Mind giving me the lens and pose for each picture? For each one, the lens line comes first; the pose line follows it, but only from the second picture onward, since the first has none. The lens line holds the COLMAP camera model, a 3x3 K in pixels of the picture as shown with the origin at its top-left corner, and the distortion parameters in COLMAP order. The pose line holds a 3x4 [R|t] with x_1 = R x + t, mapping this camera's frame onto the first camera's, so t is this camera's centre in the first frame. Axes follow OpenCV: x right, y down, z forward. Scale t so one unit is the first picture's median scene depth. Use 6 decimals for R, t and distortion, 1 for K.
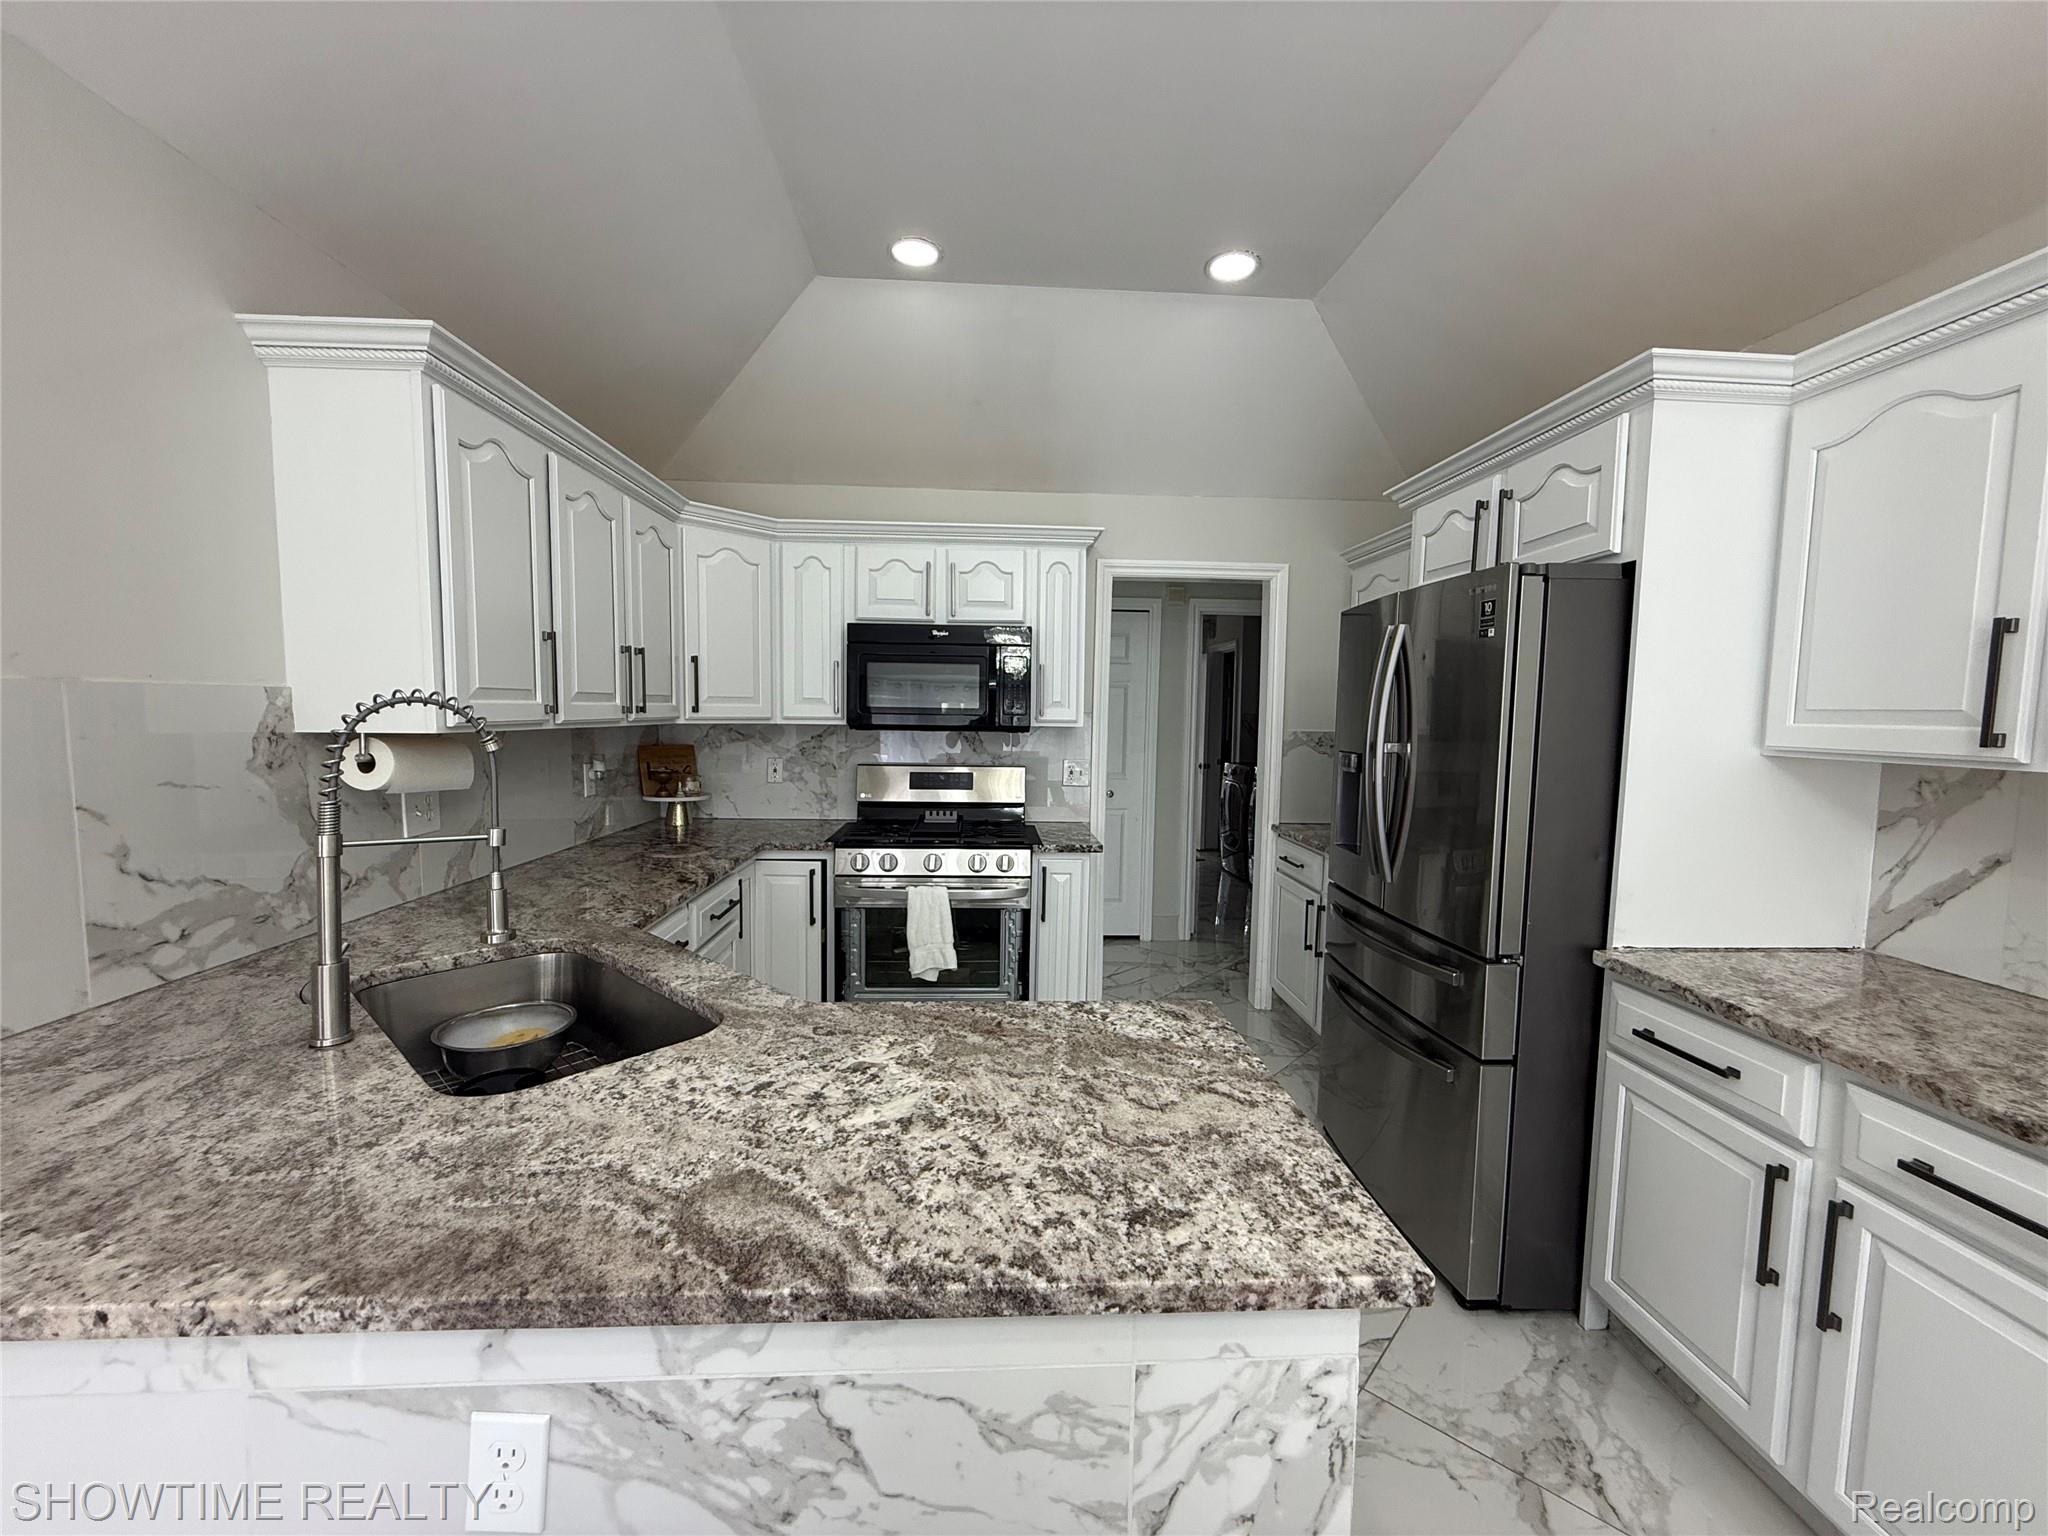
lens RADIAL K [[814.0, 0, 1019.6], [0, 814.0, 763.4], [0, 0, 1]] dist [0.001755, 0.000361]
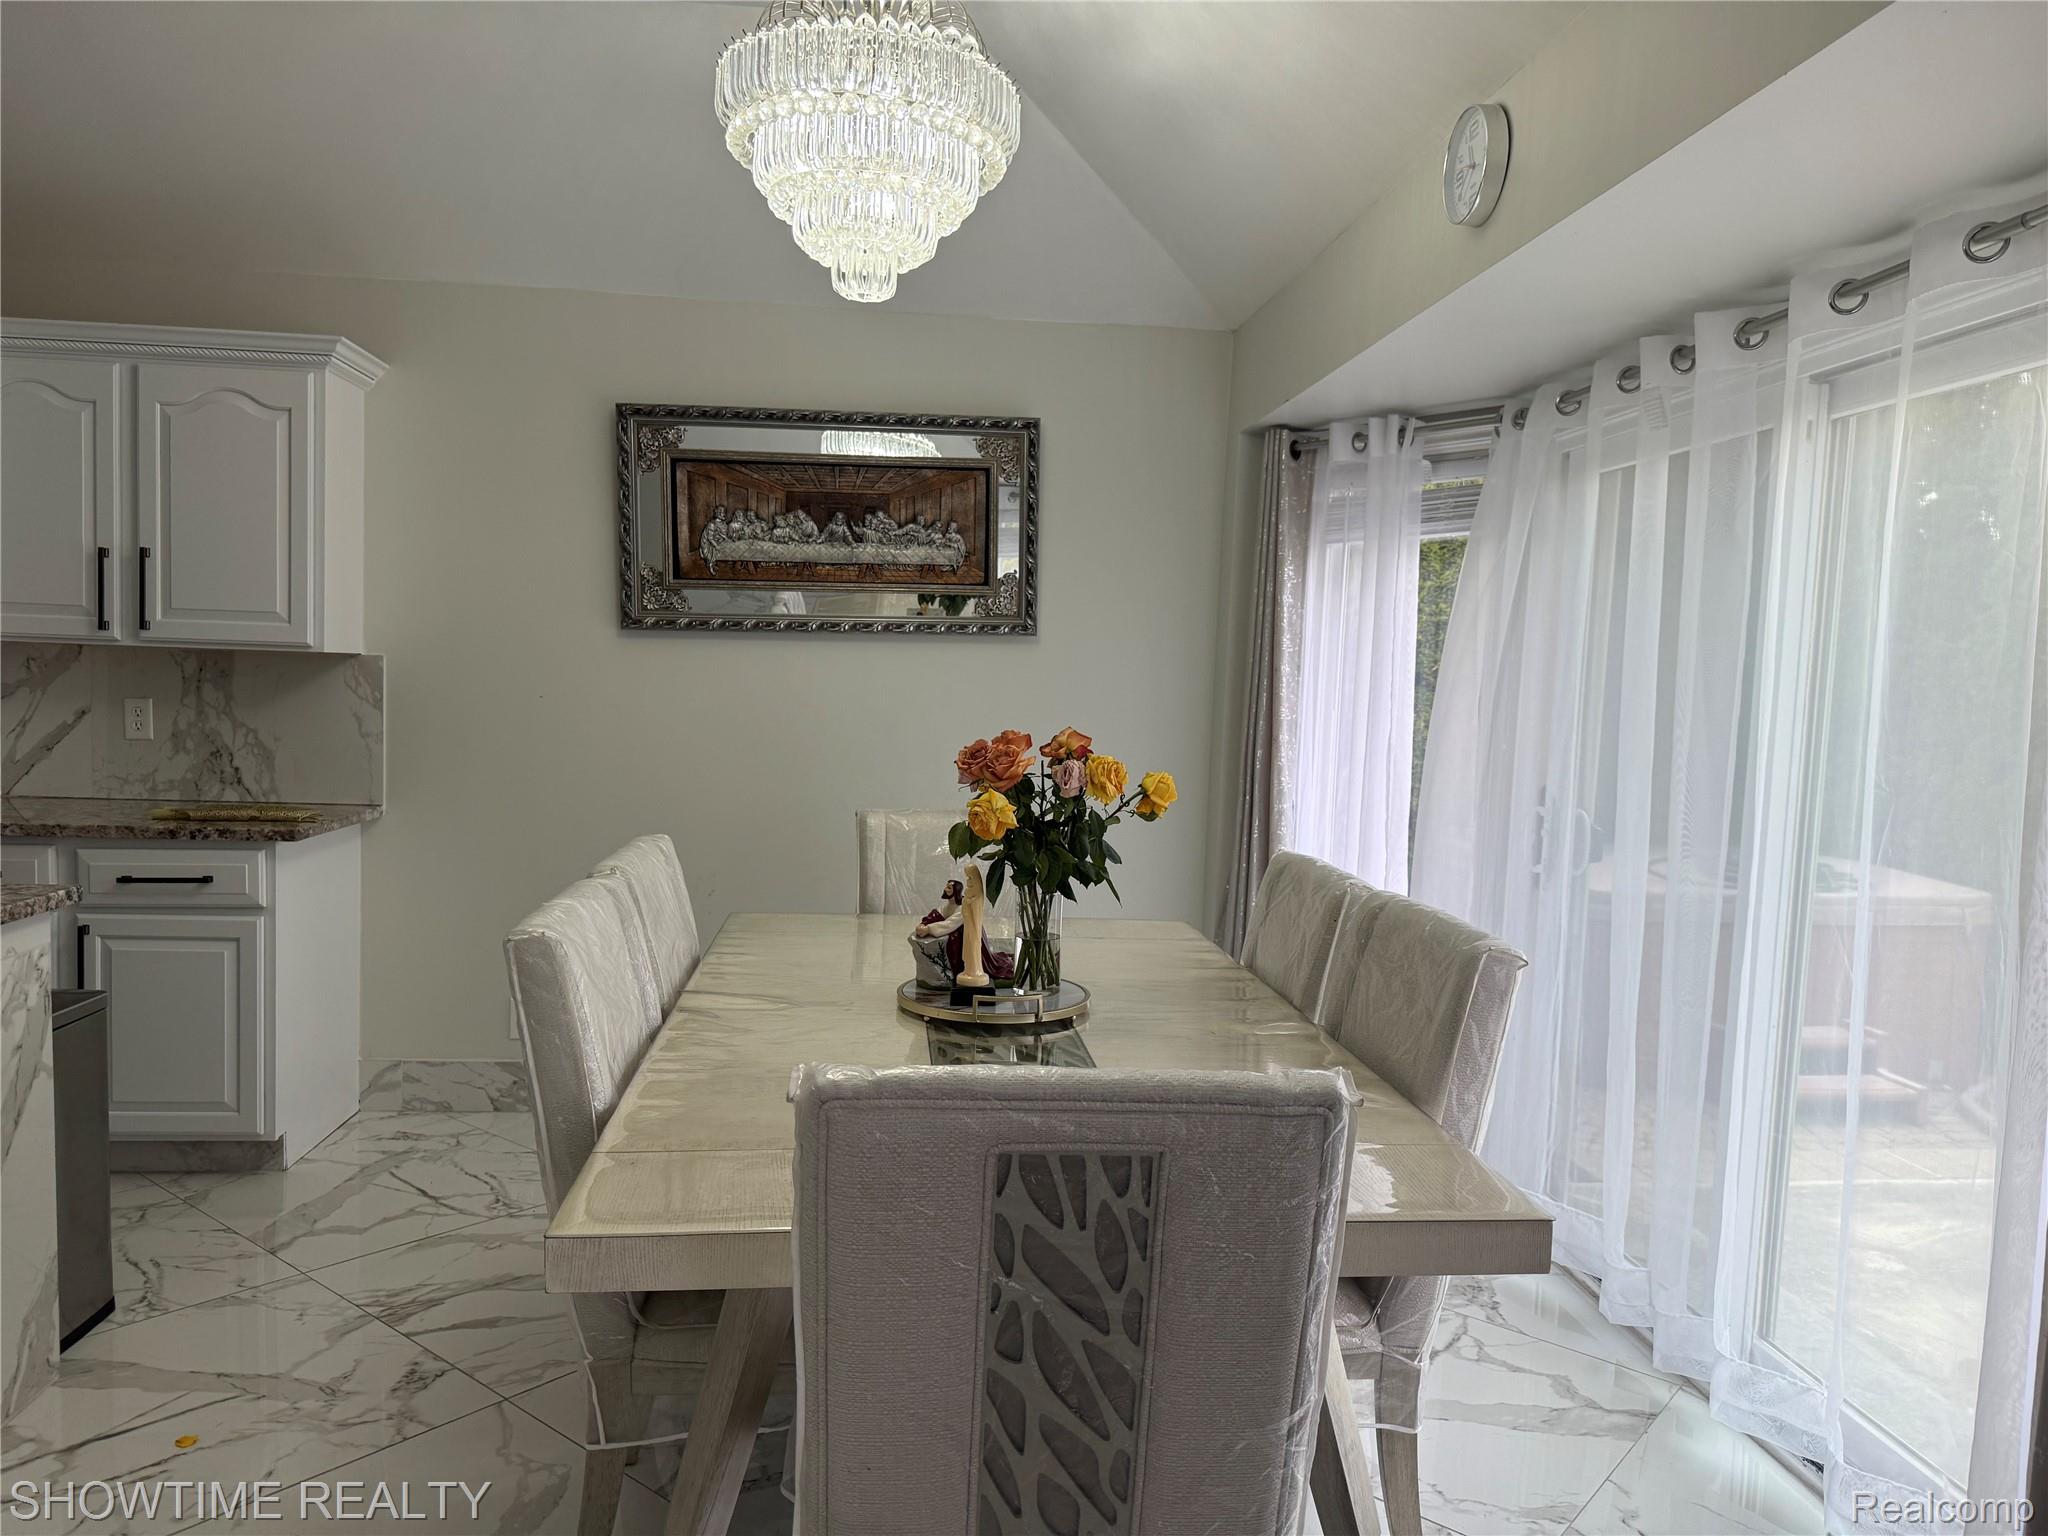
lens RADIAL K [[1425.7, 0, 1015.9], [0, 1425.7, 770.6], [0, 0, 1]] dist [0.006137, -0.006052]
pose [[-0.052481, -0.088029, 0.994734, -1.595894], [0.032081, 0.995444, 0.089784, 0.056991], [-0.998106, 0.036624, -0.049418, -0.582800]]
